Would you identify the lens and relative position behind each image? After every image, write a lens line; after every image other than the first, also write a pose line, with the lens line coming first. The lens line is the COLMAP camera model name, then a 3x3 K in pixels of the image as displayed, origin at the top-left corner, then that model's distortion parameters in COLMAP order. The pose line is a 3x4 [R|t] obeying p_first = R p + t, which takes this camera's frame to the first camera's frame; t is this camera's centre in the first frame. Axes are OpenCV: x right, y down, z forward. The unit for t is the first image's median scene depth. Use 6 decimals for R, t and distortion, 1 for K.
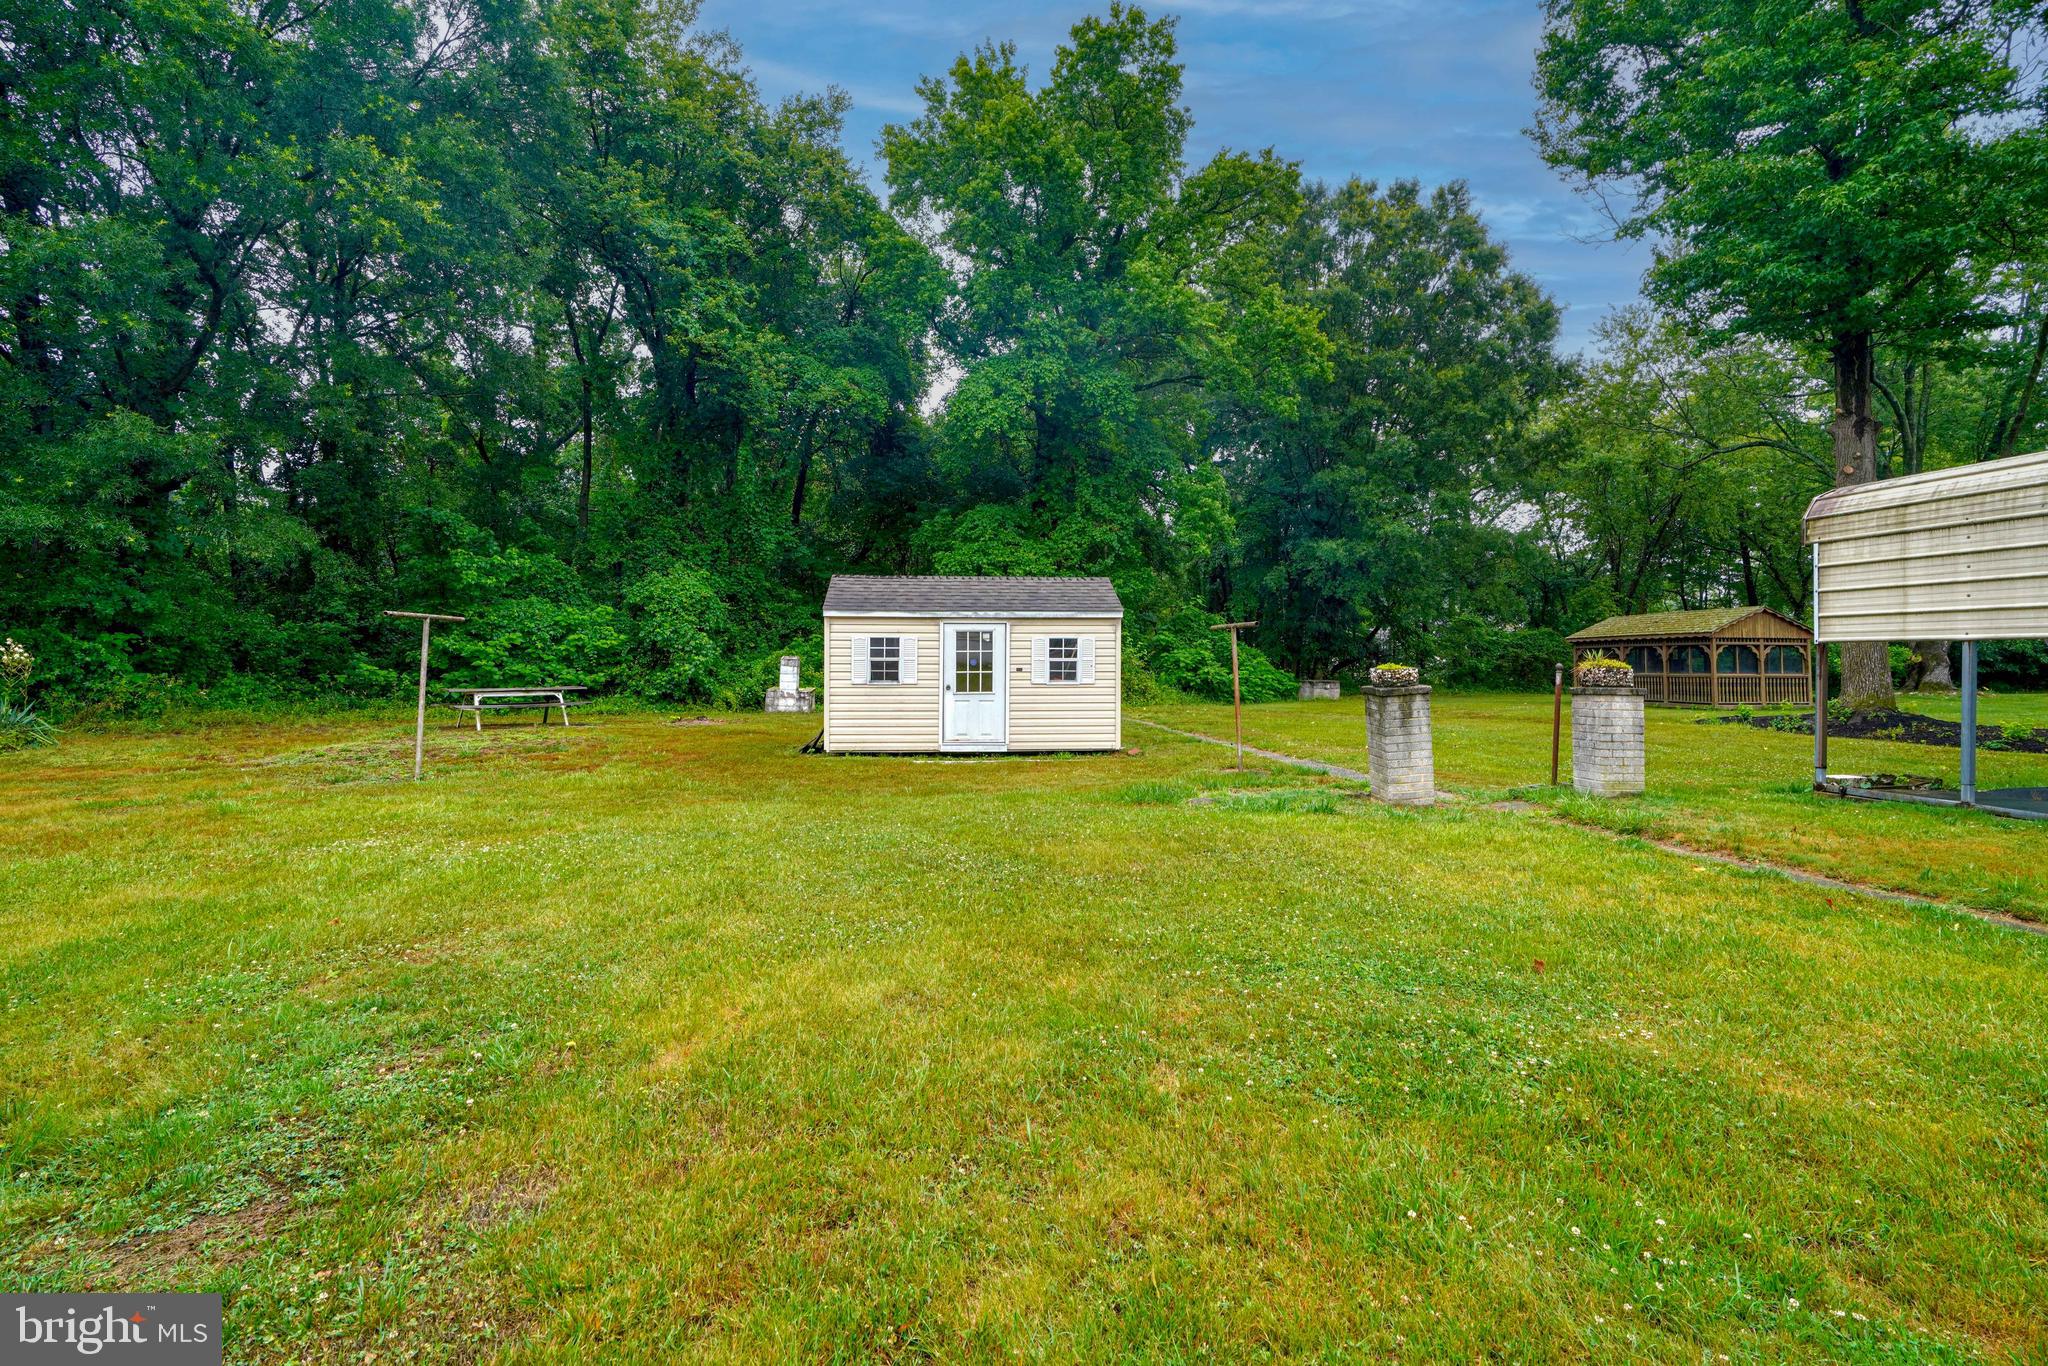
lens RADIAL K [[935.8, 0, 1021.8], [0, 935.8, 637.6], [0, 0, 1]] dist [-0.004402, 0.000100]
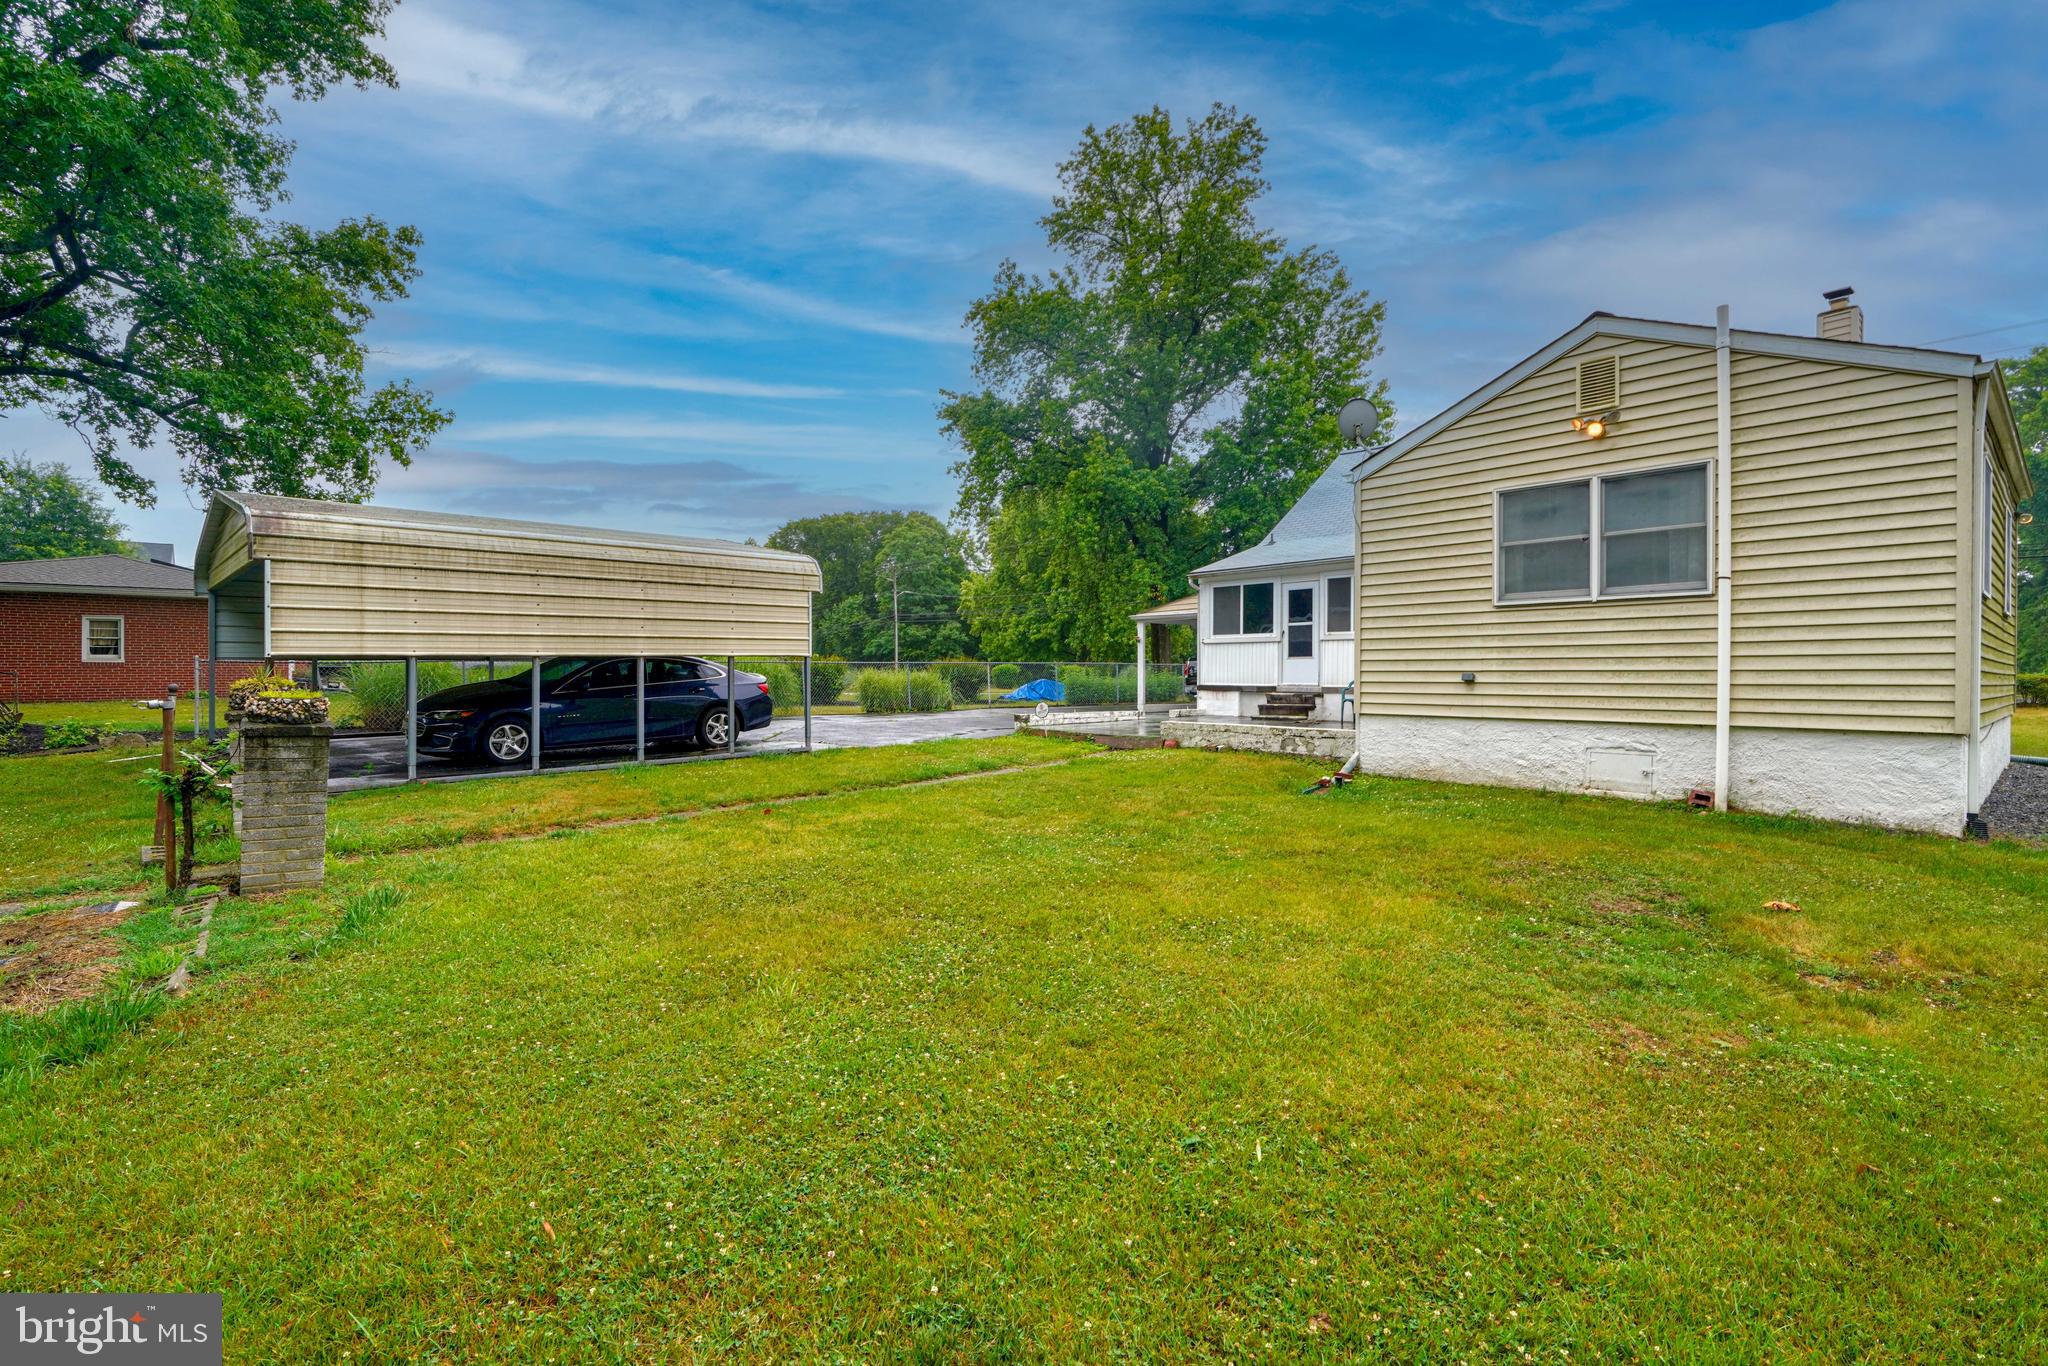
lens RADIAL K [[929.6, 0, 1018.6], [0, 929.6, 676.1], [0, 0, 1]] dist [-0.004086, 0.000764]
pose [[-0.605823, -0.022693, 0.795276, -0.166617], [-0.022417, 0.999683, 0.011449, -0.001066], [-0.795284, -0.010892, -0.606140, 0.343329]]
